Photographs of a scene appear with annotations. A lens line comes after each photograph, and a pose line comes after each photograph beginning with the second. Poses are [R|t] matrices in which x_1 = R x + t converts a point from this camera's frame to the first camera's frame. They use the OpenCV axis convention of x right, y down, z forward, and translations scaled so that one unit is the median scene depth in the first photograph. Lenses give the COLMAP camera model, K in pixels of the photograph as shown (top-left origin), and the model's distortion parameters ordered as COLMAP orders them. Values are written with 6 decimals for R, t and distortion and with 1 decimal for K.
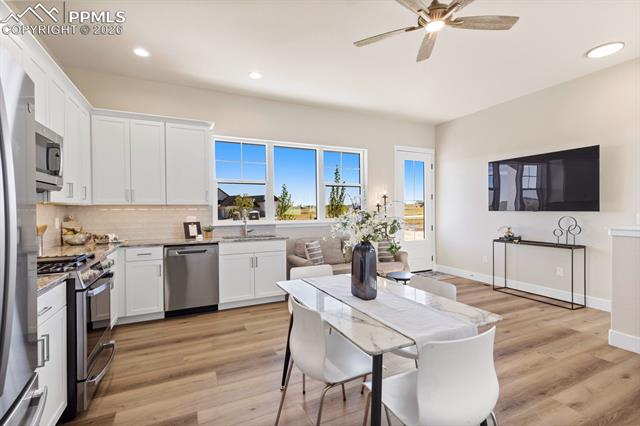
lens RADIAL K [[293.7, 0, 321.3], [0, 293.7, 212.0], [0, 0, 1]] dist [0.001424, -0.000491]
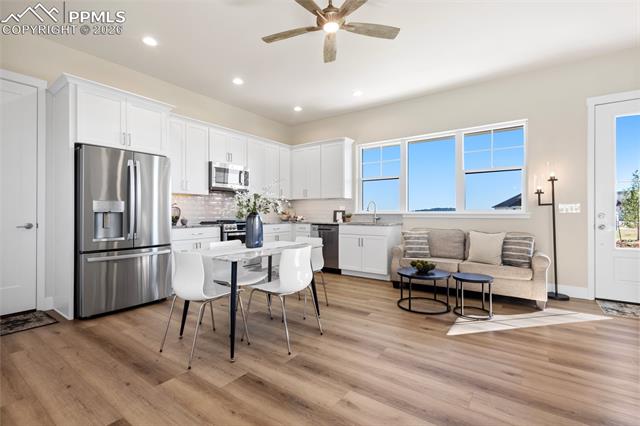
lens RADIAL K [[293.7, 0, 322.2], [0, 293.7, 211.6], [0, 0, 1]] dist [0.001424, -0.000491]
pose [[0.492830, 0.010611, -0.870061, 0.775756], [-0.002800, 0.999940, 0.010610, 0.026921], [0.870121, -0.002793, 0.492830, 0.233644]]
